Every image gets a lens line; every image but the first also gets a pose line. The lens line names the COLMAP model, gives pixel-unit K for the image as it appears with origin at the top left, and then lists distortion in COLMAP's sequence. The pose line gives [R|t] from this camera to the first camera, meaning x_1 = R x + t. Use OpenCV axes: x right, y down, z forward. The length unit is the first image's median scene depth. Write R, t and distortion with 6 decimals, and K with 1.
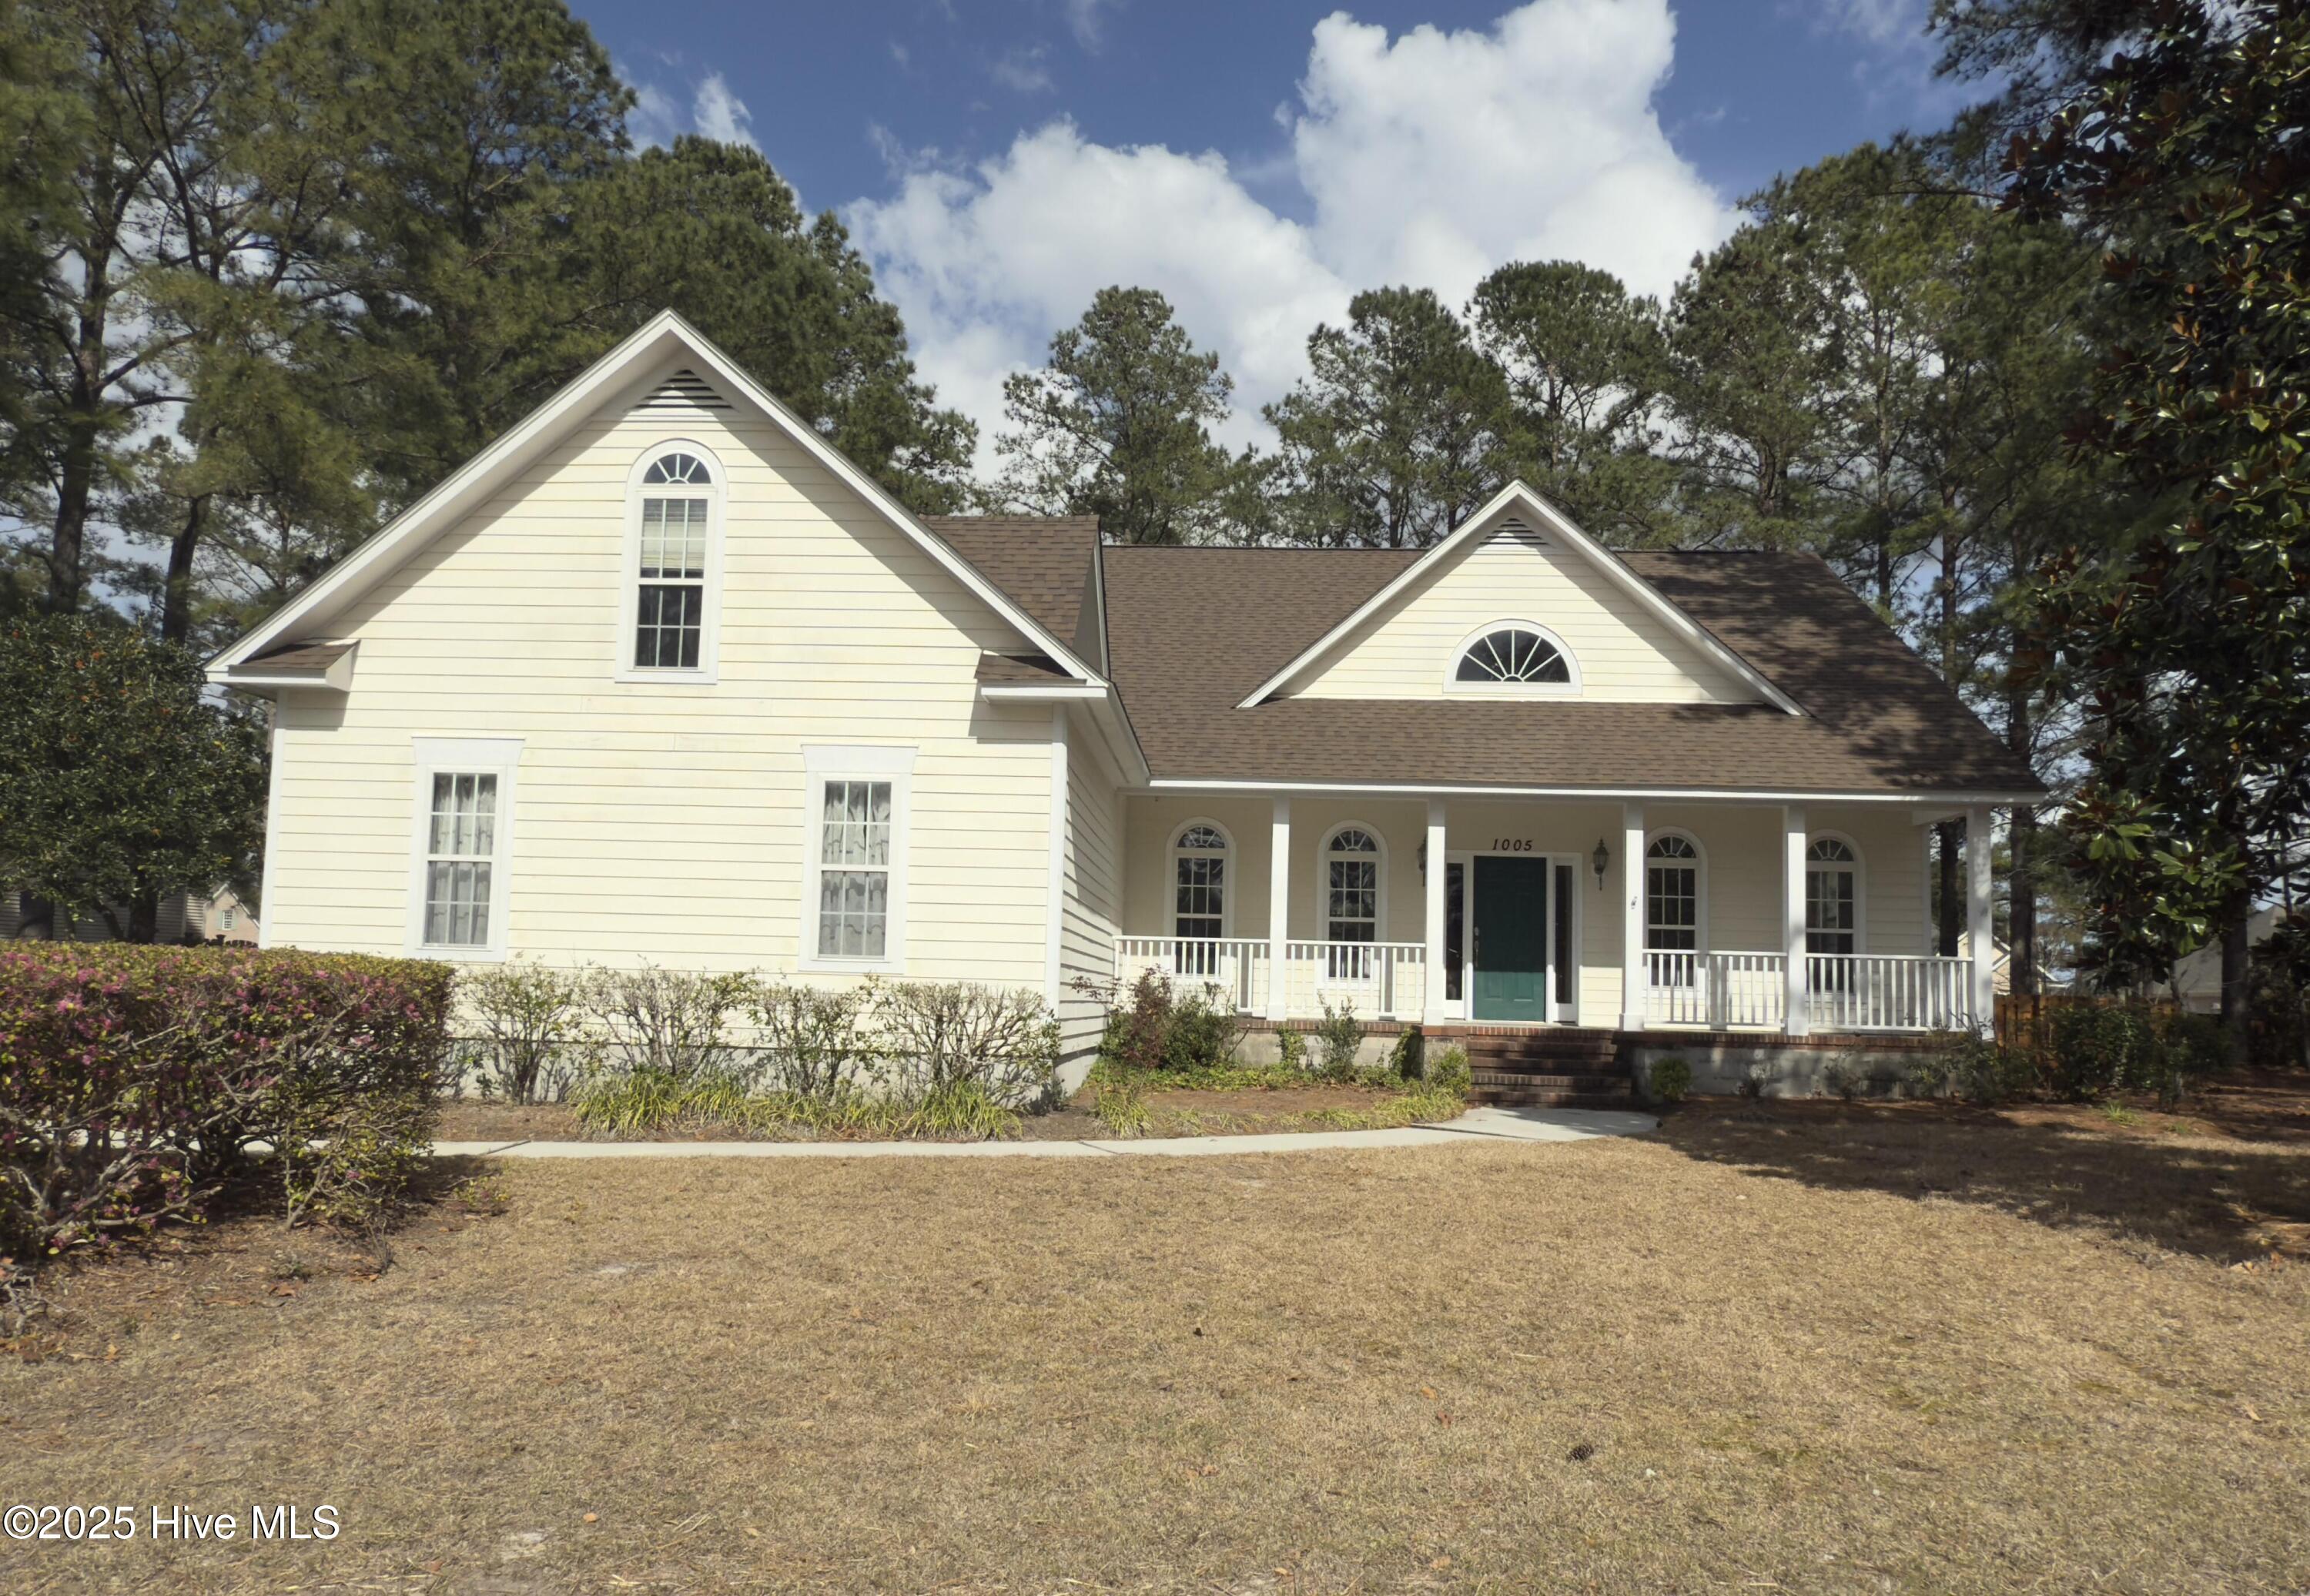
lens RADIAL K [[1608.8, 0, 1155.9], [0, 1608.8, 849.1], [0, 0, 1]] dist [-0.004417, -0.000539]
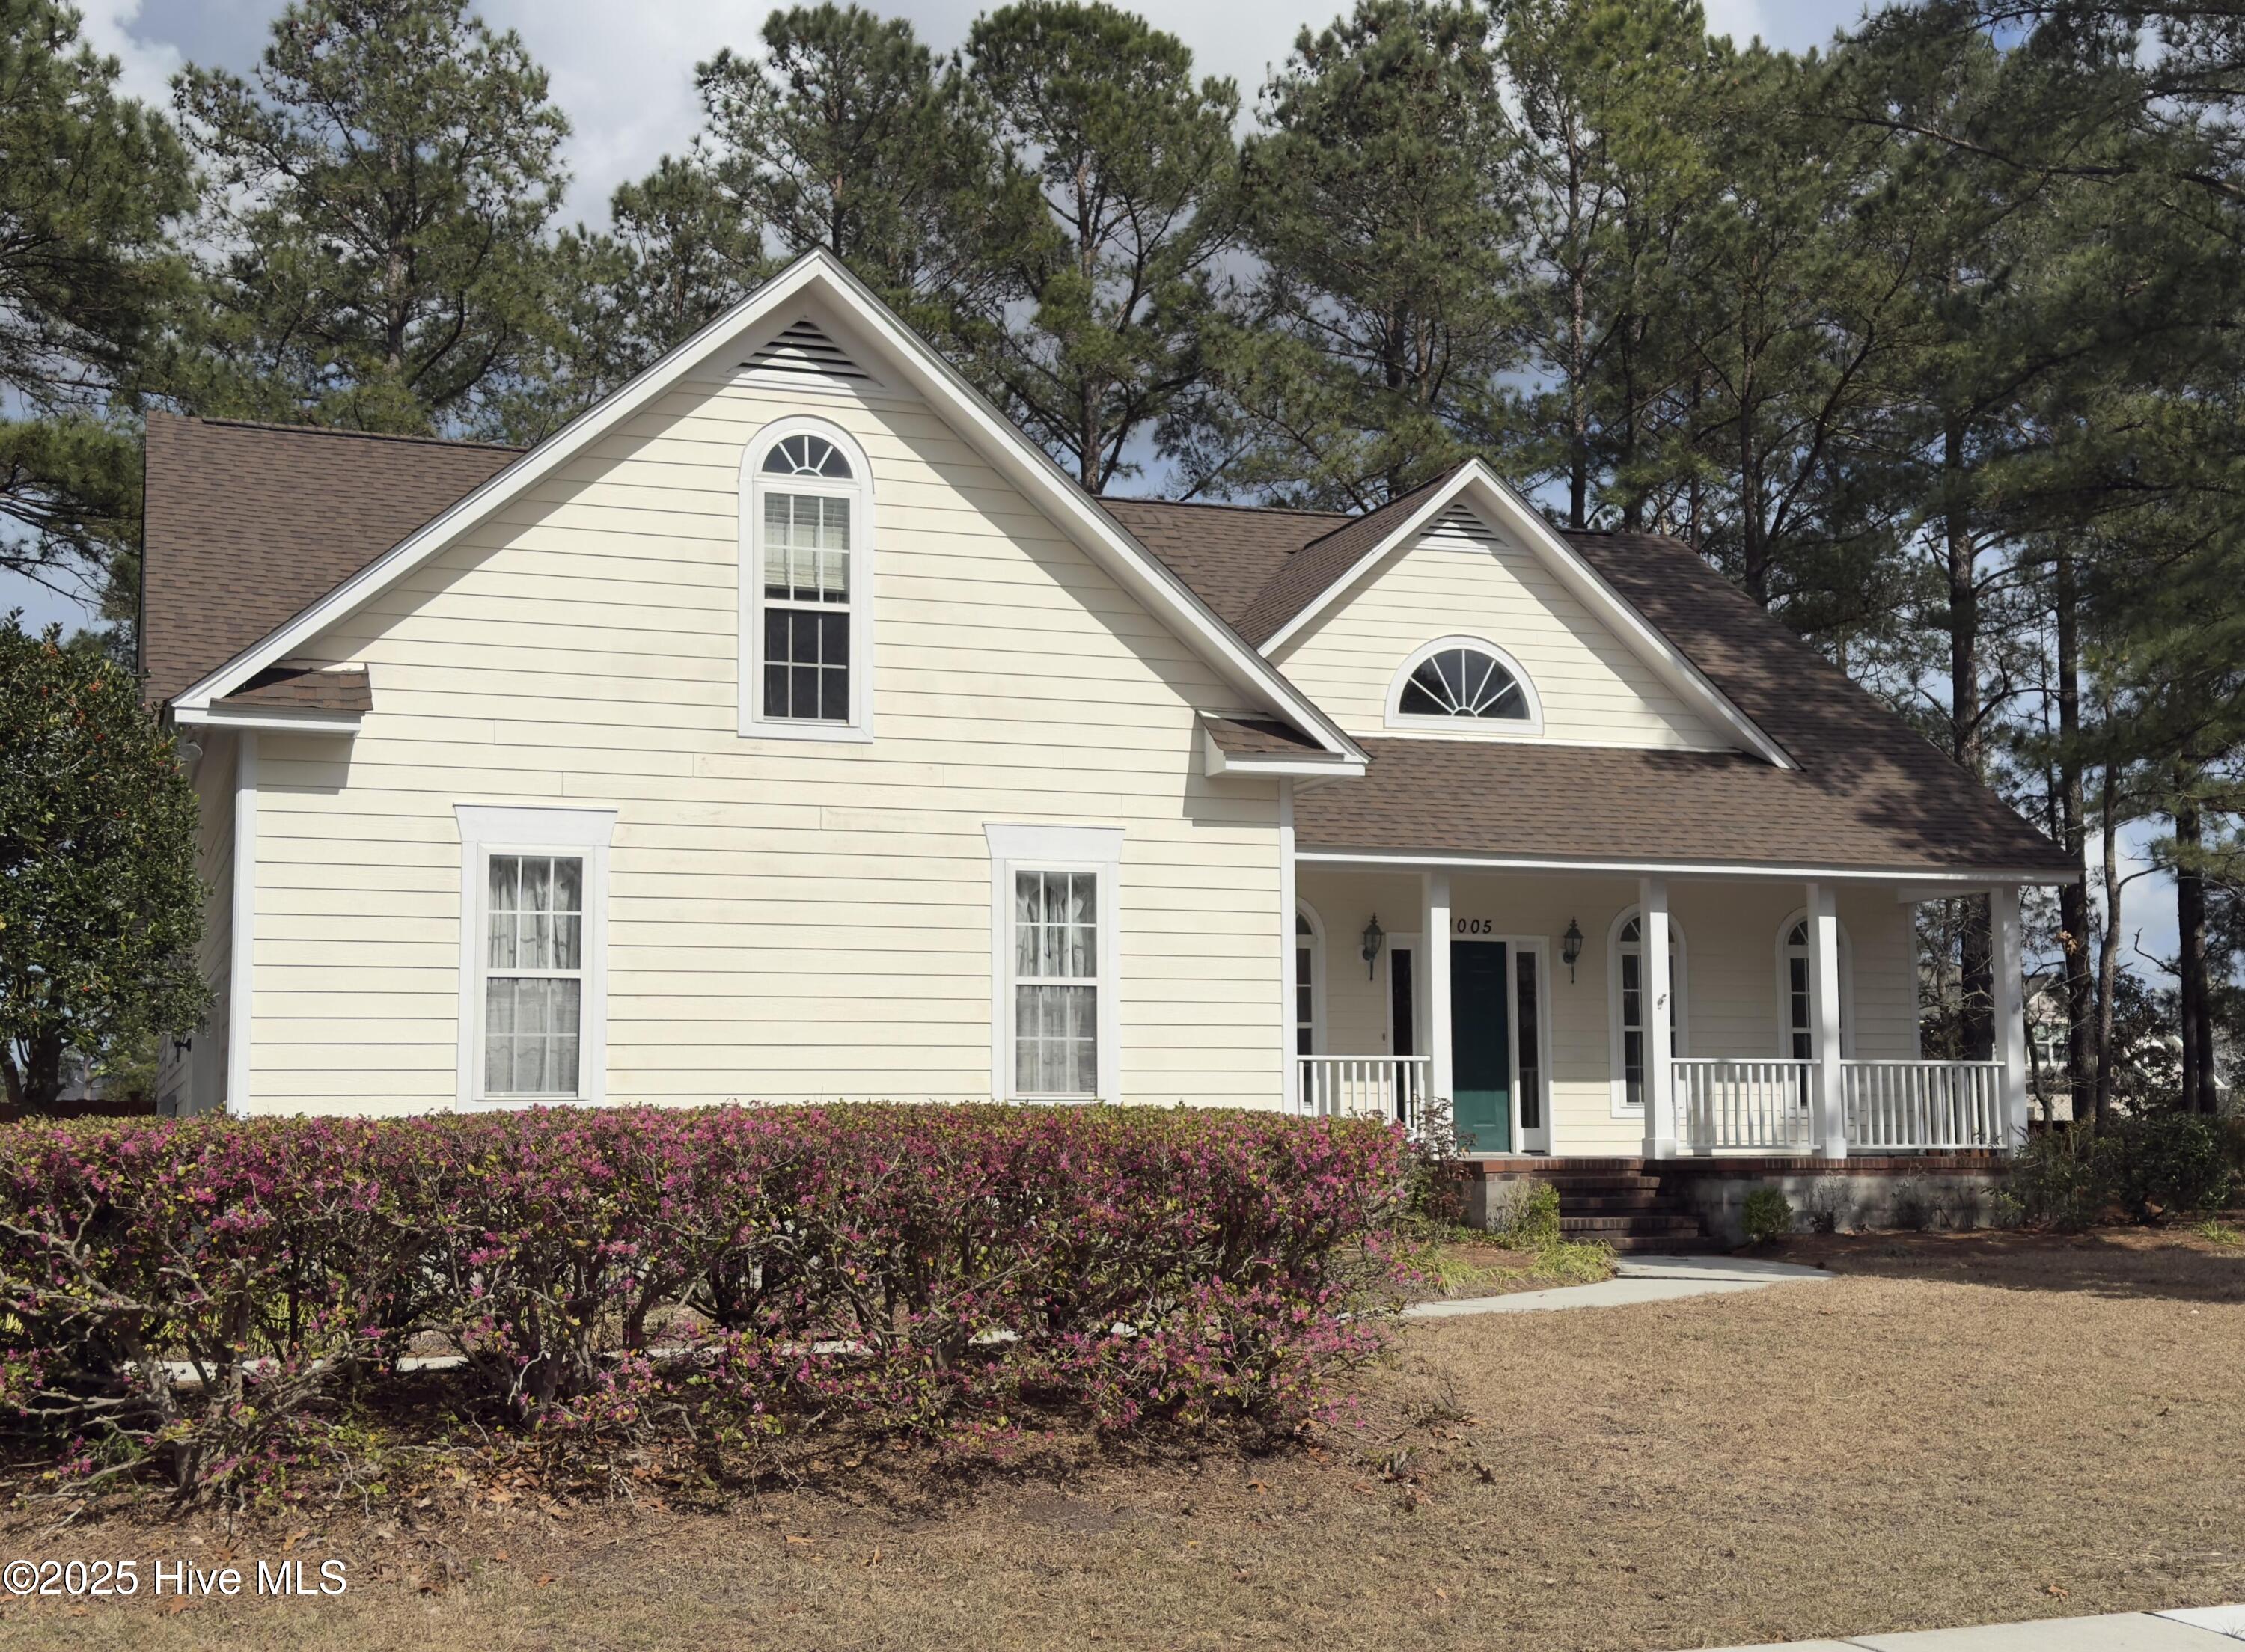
lens RADIAL K [[2863.4, 0, 1171.8], [0, 2863.4, 827.7], [0, 0, 1]] dist [0.108643, -0.026887]
pose [[0.912672, 0.011674, 0.408527, -0.550536], [-0.006251, 0.999874, -0.014606, -0.033717], [-0.408646, 0.010776, 0.912629, -0.242533]]
